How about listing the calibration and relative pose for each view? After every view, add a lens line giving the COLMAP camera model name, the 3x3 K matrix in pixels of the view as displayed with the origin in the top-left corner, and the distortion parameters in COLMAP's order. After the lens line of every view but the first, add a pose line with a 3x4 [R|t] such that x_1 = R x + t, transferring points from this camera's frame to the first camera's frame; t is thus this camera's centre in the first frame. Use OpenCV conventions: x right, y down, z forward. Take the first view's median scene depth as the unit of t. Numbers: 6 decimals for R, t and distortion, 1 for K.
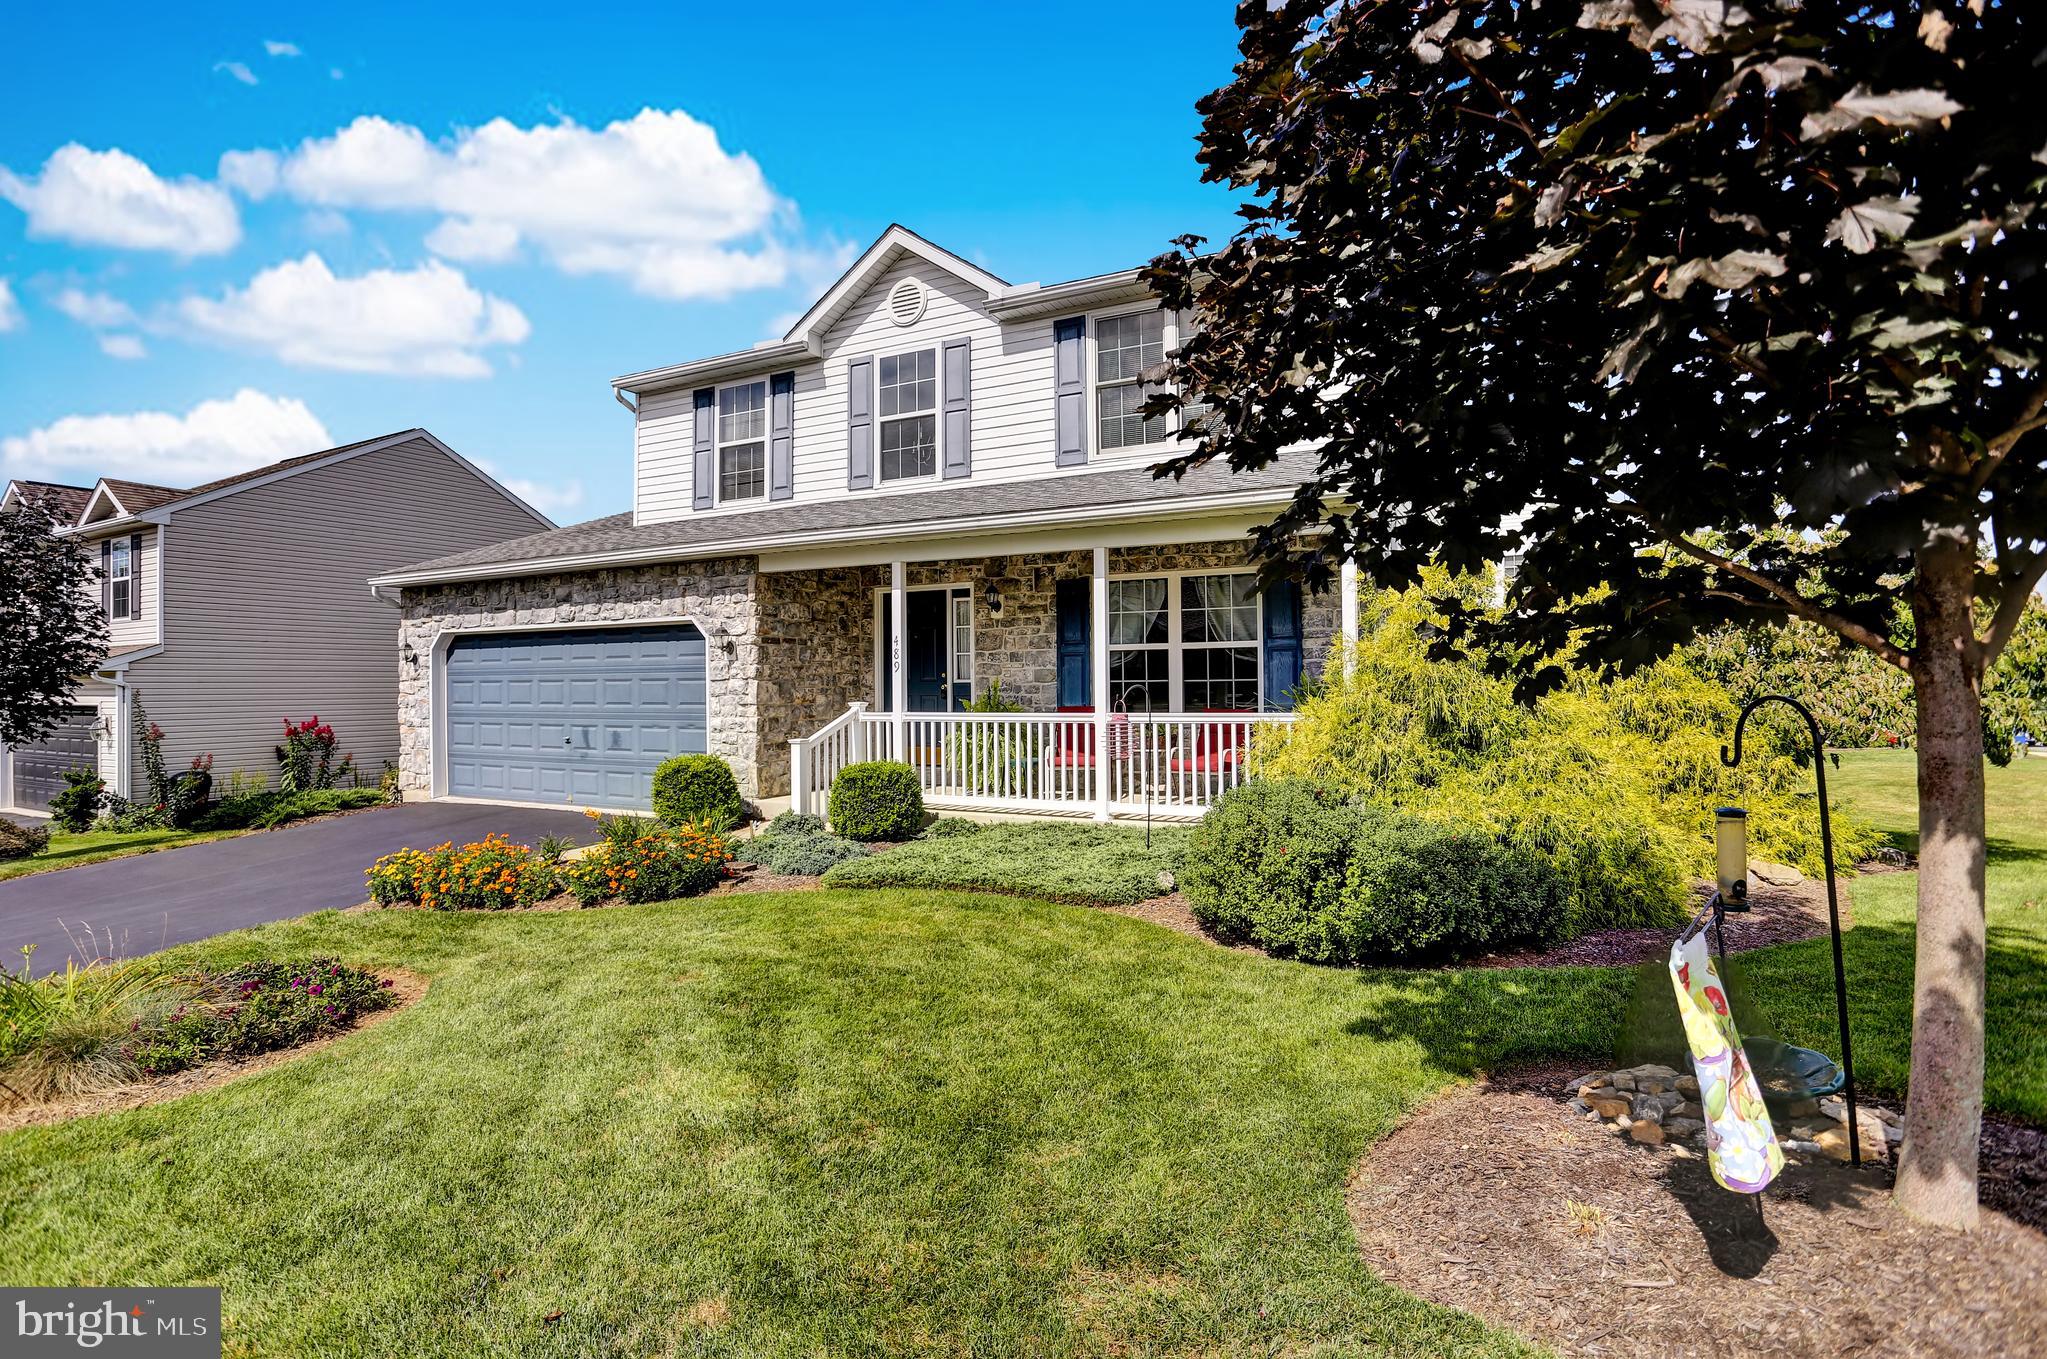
lens RADIAL K [[1062.8, 0, 1011.4], [0, 1062.8, 653.1], [0, 0, 1]] dist [-0.051498, 0.000893]
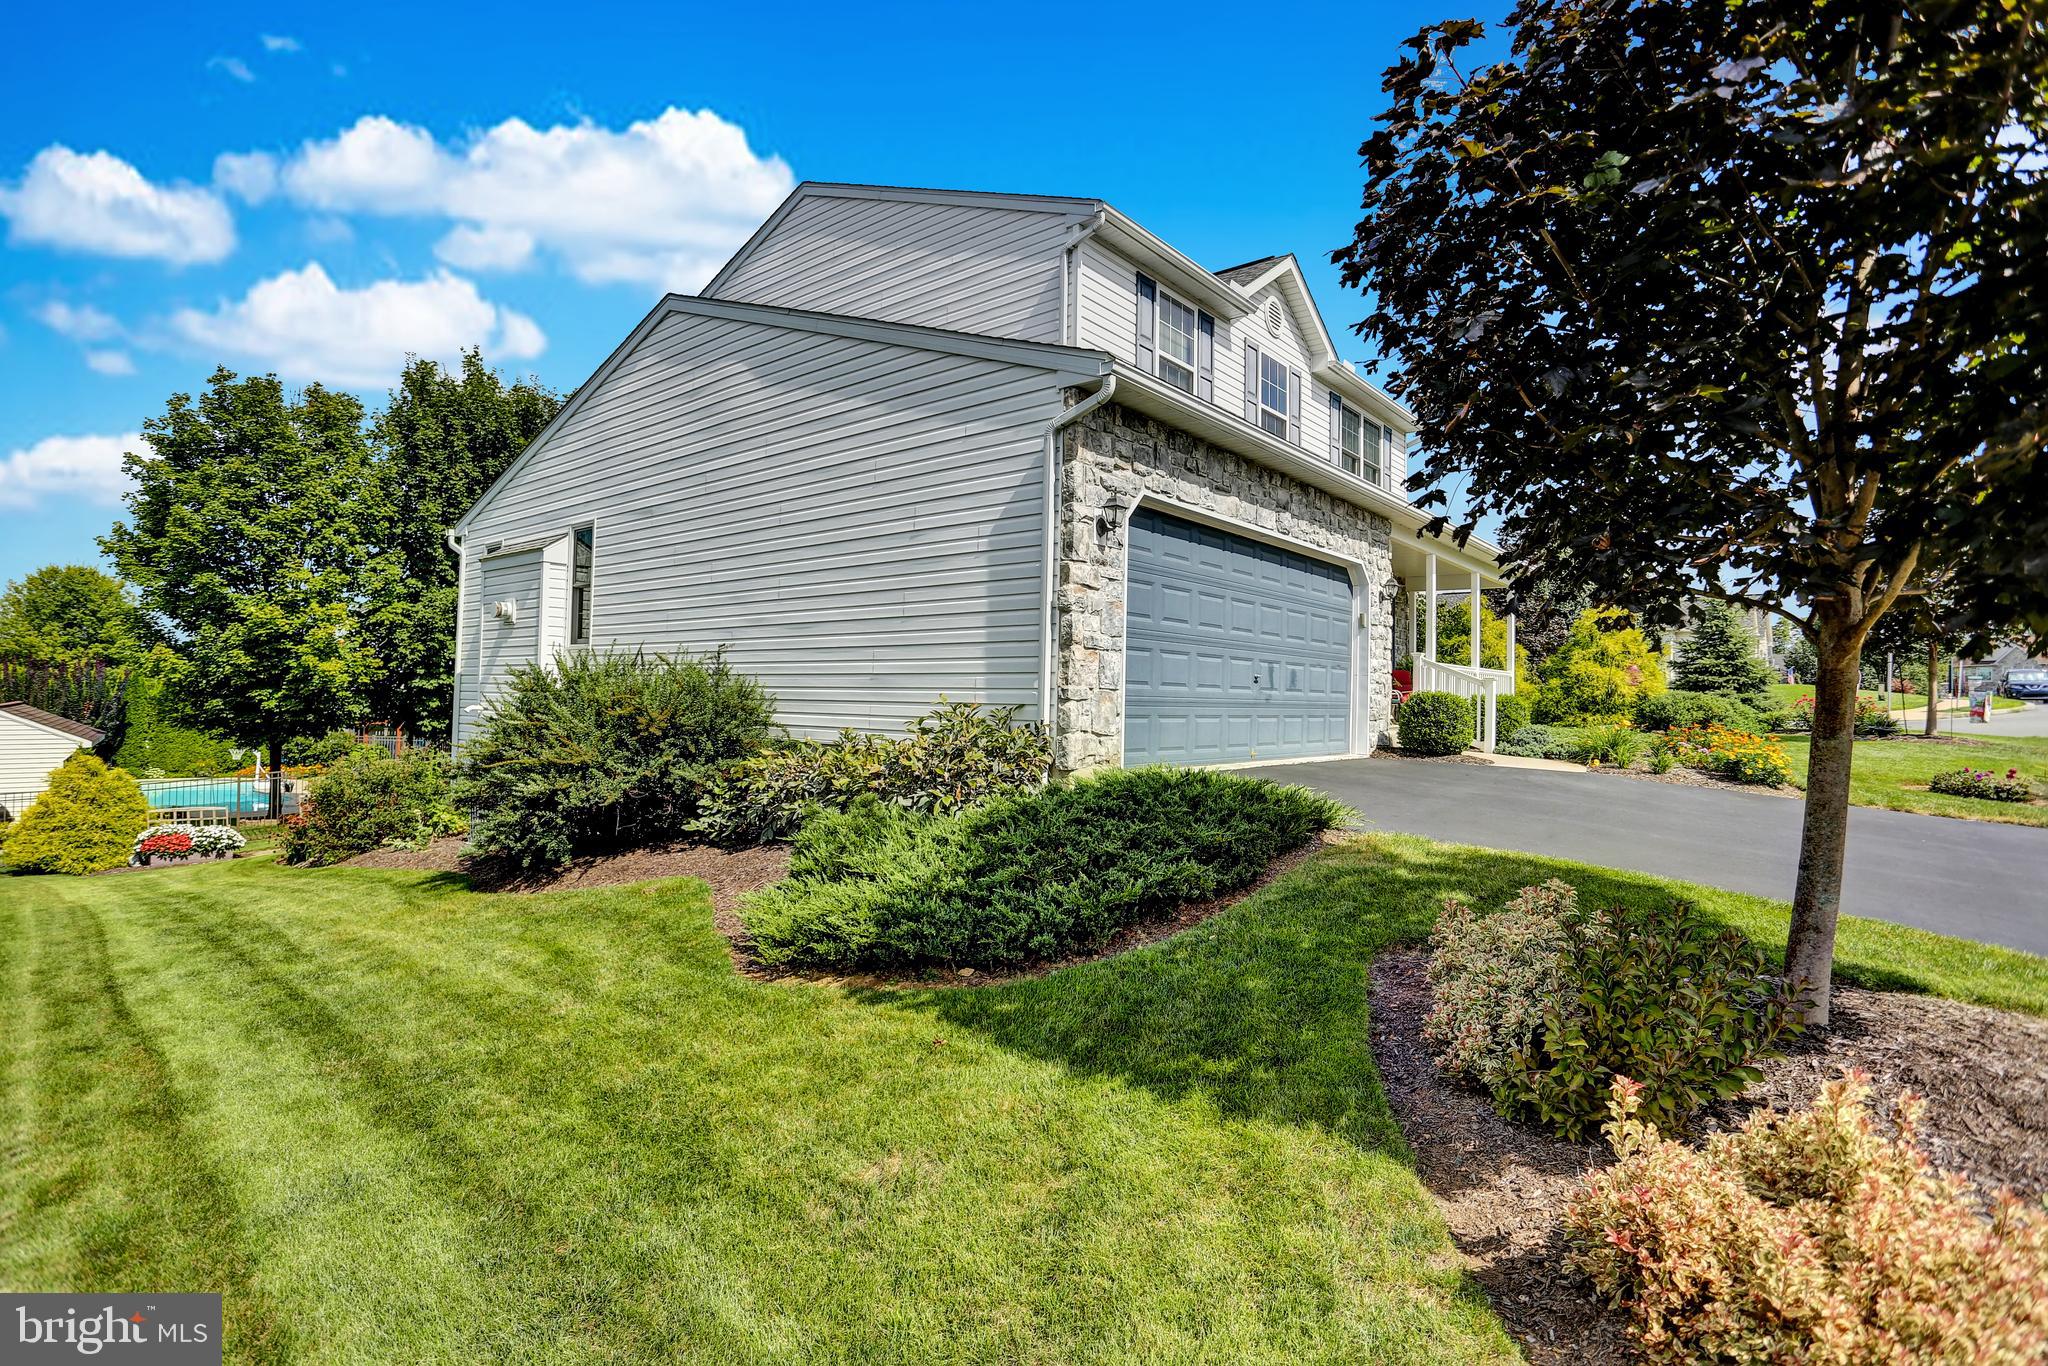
lens RADIAL K [[975.8, 0, 1007.4], [0, 975.8, 690.1], [0, 0, 1]] dist [-0.043087, 0.000957]
pose [[0.219385, 0.025935, 0.975294, -1.268395], [-0.048874, 0.998684, -0.015564, 0.120015], [-0.974413, -0.044252, 0.220364, 1.093929]]
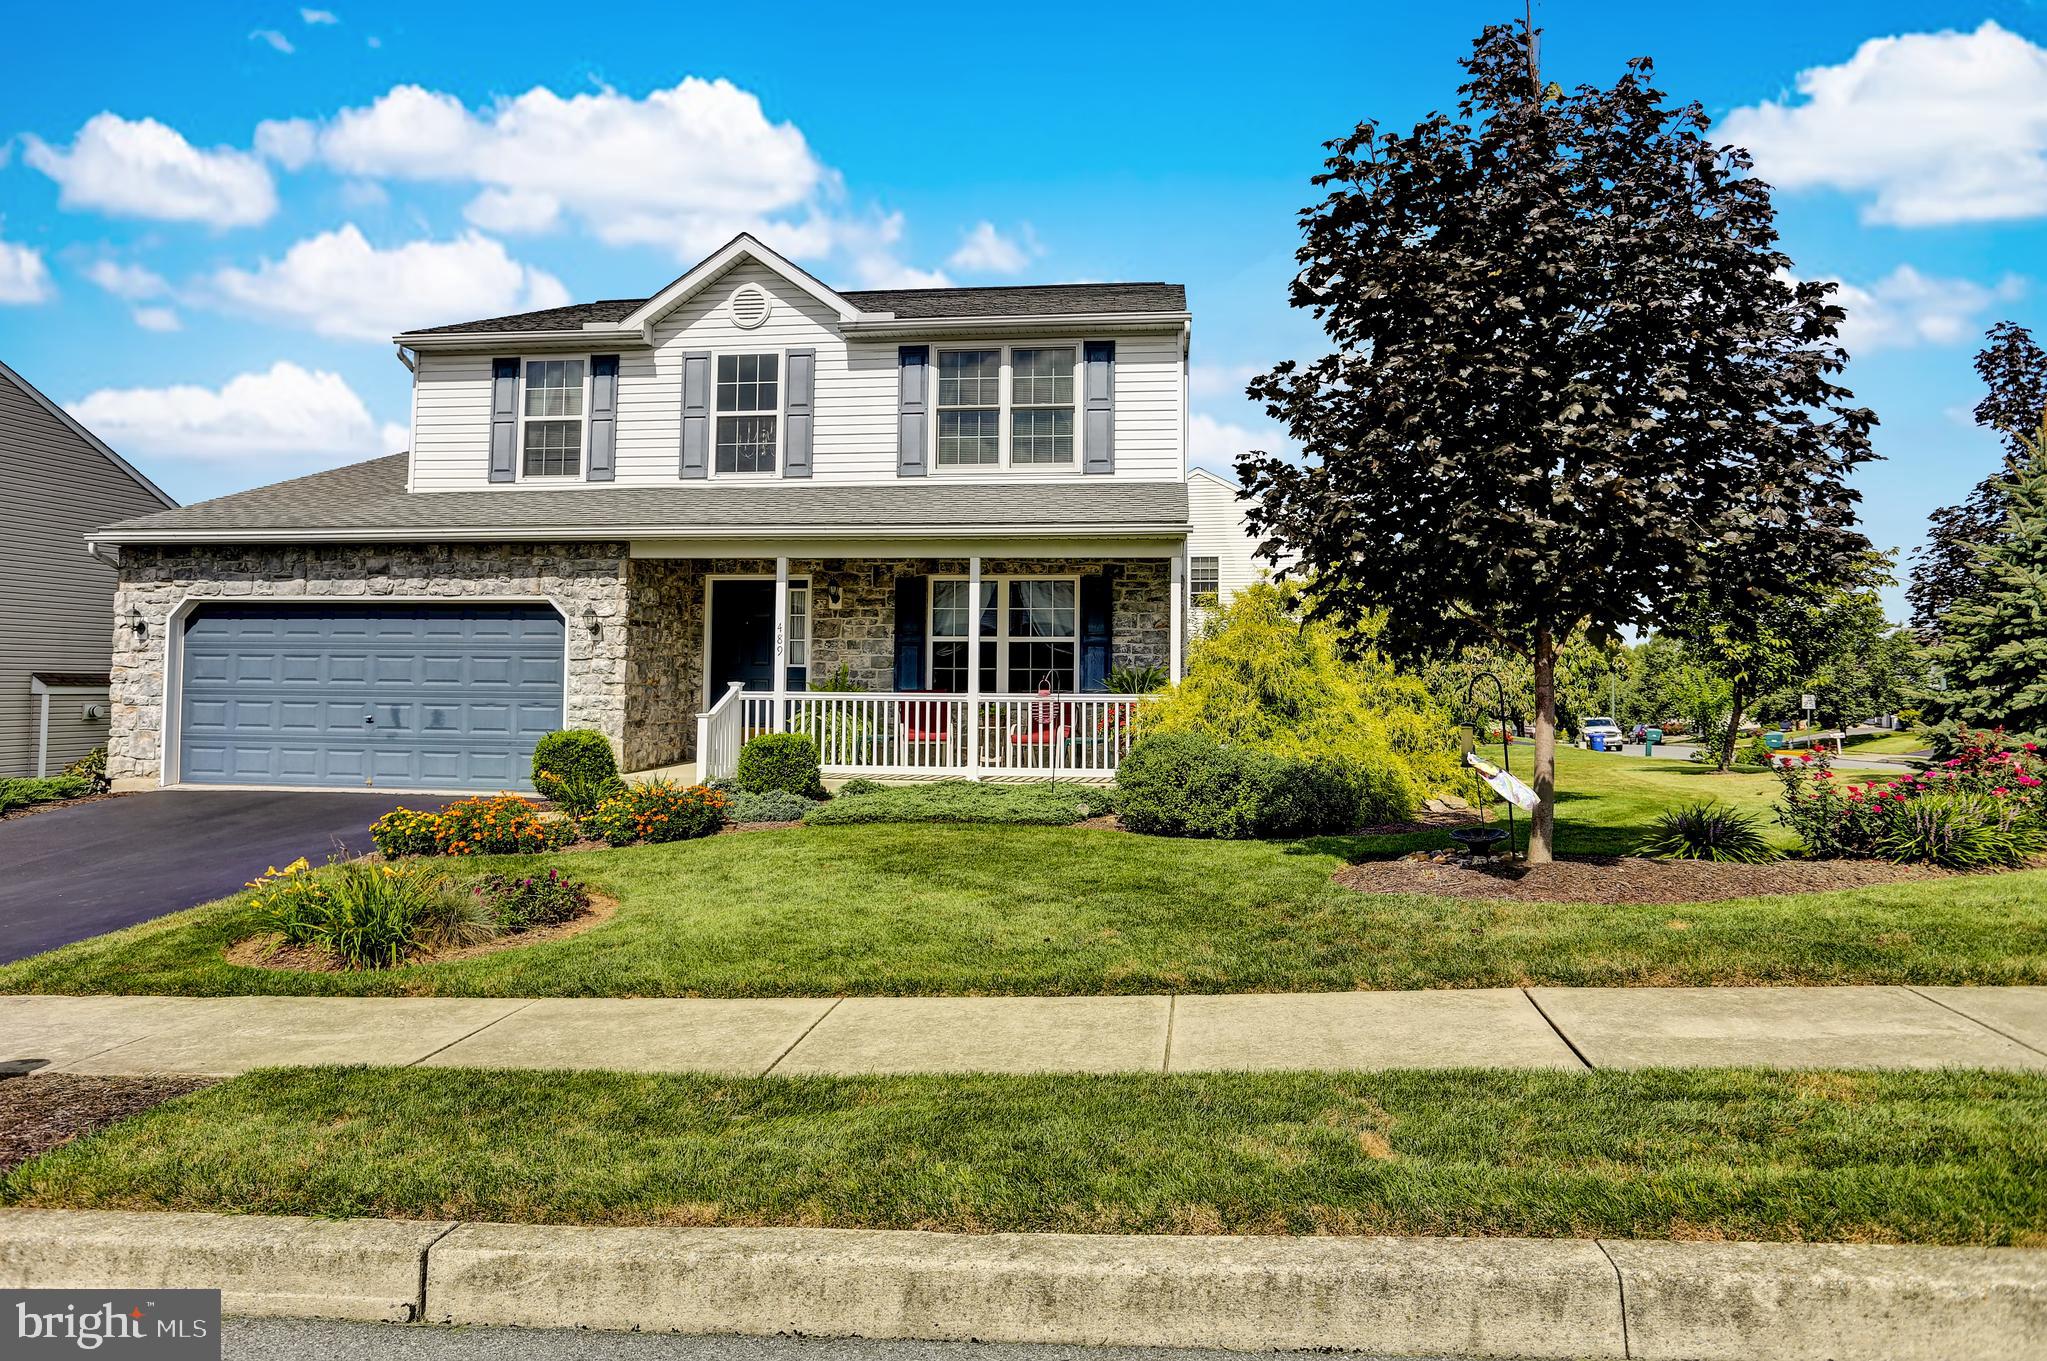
lens RADIAL K [[1319.6, 0, 1024.0], [0, 1319.6, 592.1], [0, 0, 1]] dist [-0.038845, 0.039862]
pose [[0.935220, 0.041101, 0.351674, -0.310611], [-0.027618, 0.998681, -0.043274, 0.003387], [-0.352989, 0.030759, 0.935122, -0.339894]]
